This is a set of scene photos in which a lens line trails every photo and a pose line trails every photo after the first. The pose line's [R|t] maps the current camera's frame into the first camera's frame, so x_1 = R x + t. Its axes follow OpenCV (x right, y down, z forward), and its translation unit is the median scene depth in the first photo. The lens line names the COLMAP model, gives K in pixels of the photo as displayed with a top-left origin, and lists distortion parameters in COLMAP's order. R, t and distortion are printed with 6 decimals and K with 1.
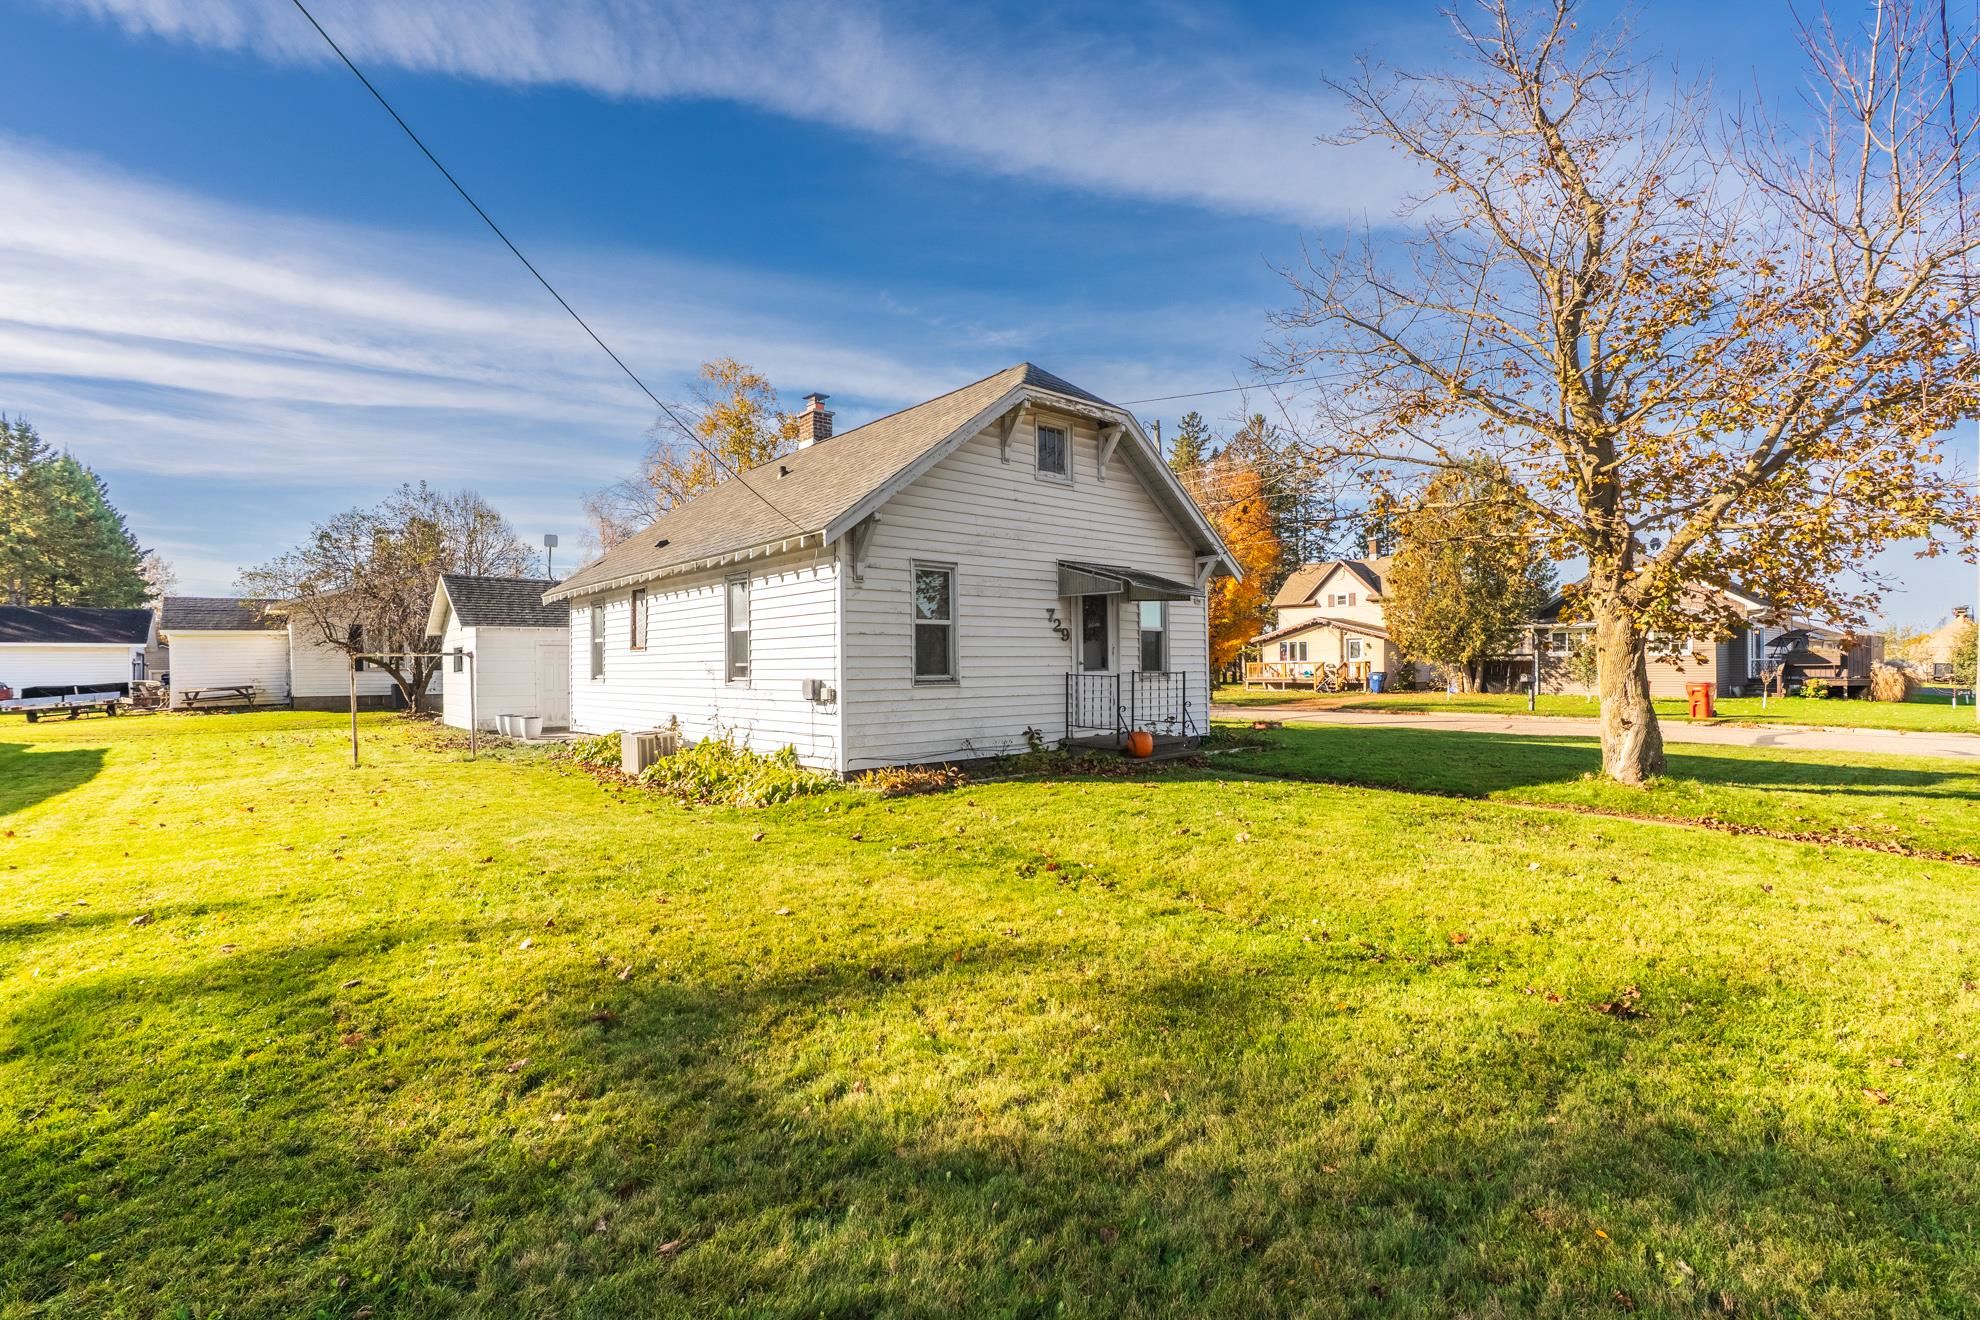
lens RADIAL K [[903.2, 0, 990.0], [0, 903.2, 660.0], [0, 0, 1]] dist [-0.004132, -0.000519]
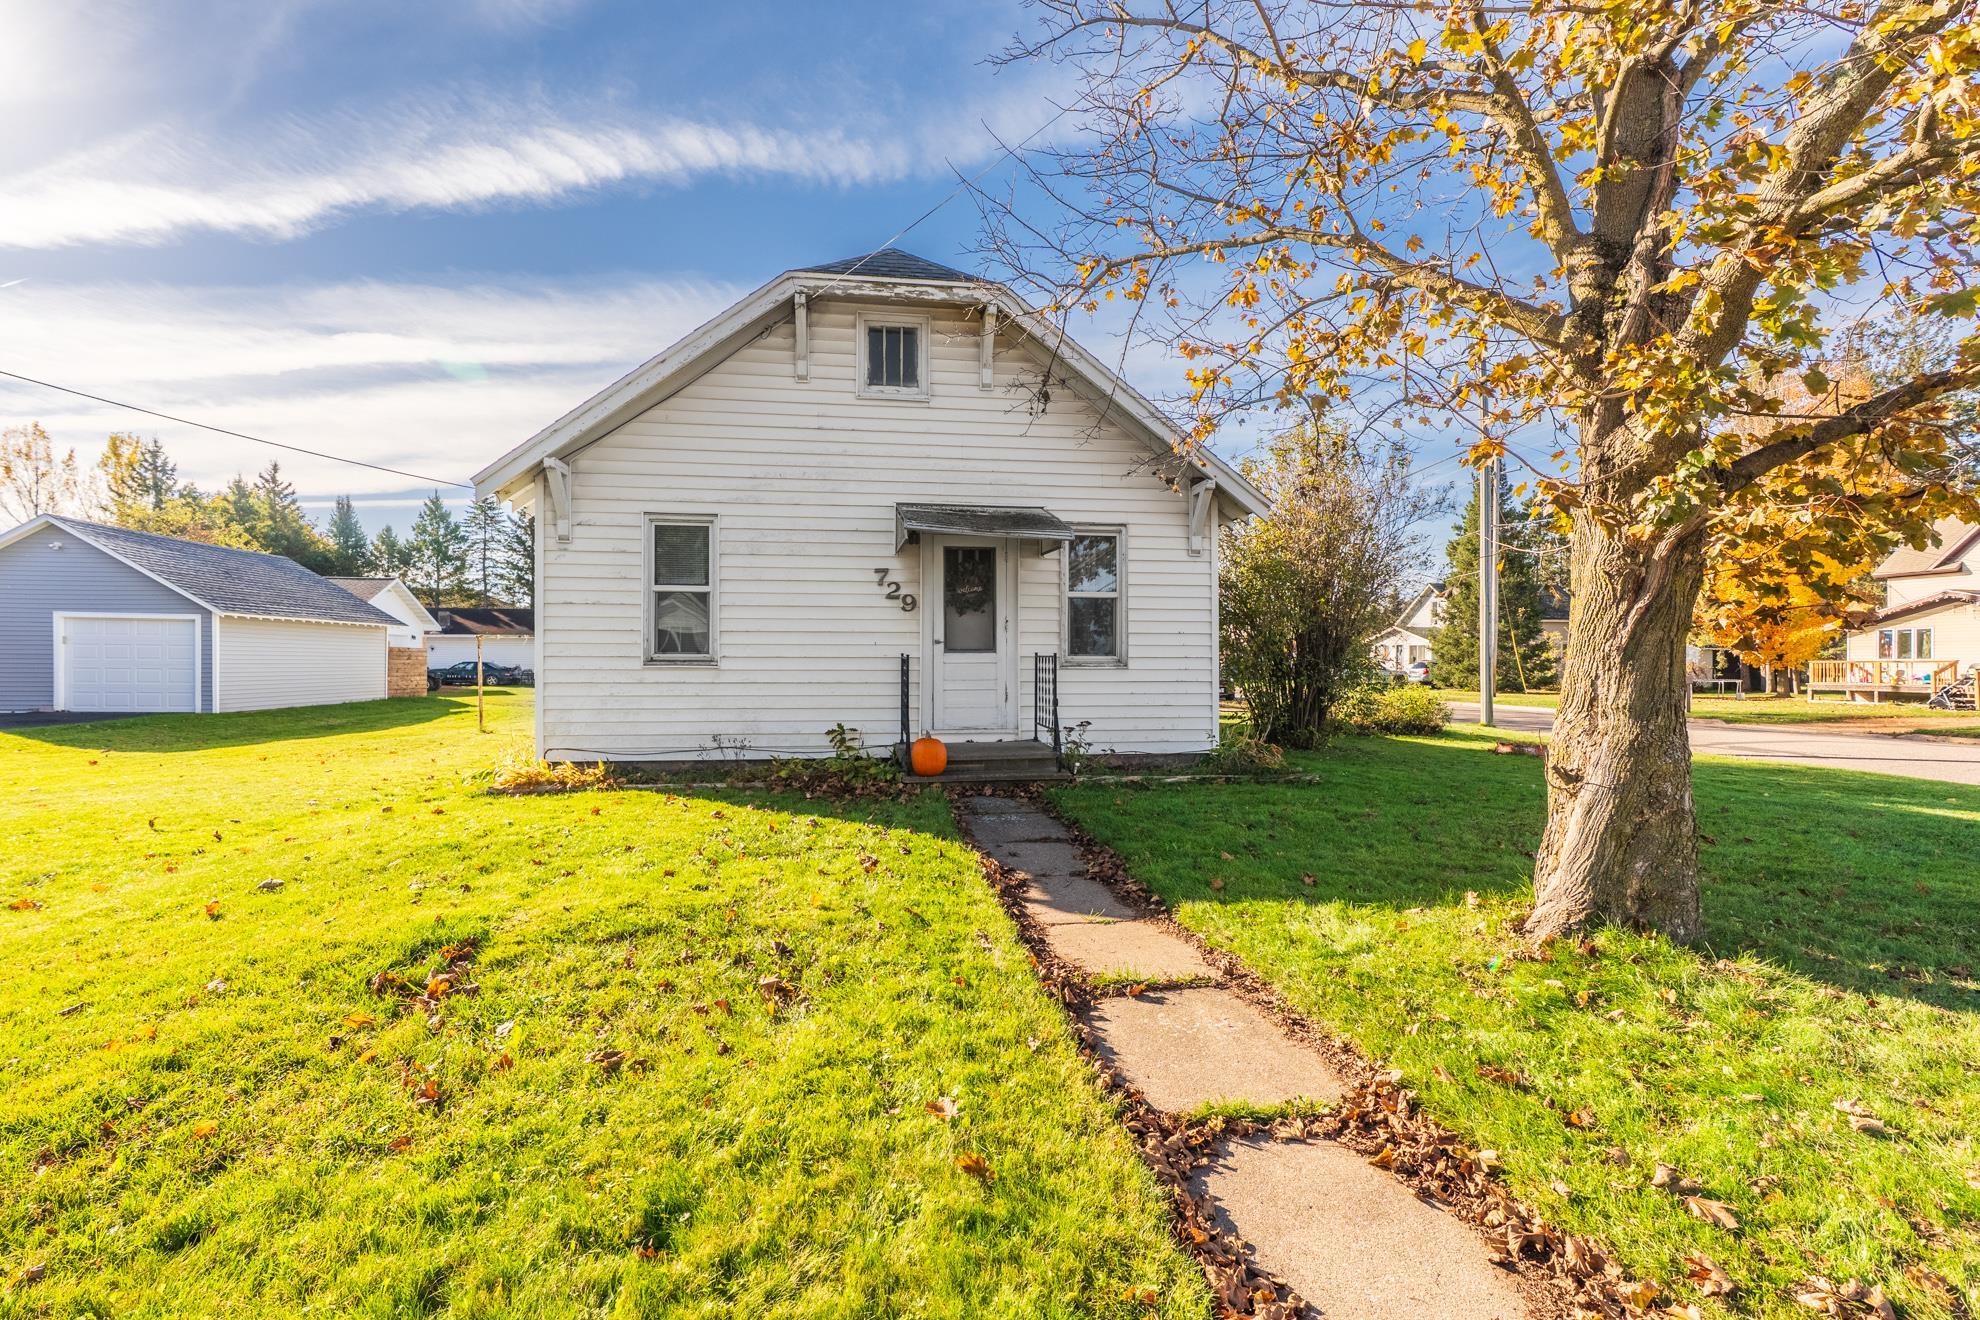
lens RADIAL K [[903.2, 0, 990.0], [0, 903.2, 660.0], [0, 0, 1]] dist [-0.004132, -0.000519]
pose [[0.838788, 0.009759, -0.544371, 0.530234], [-0.007973, 0.999952, 0.005640, 0.013848], [0.544400, -0.000390, 0.838825, 0.402257]]
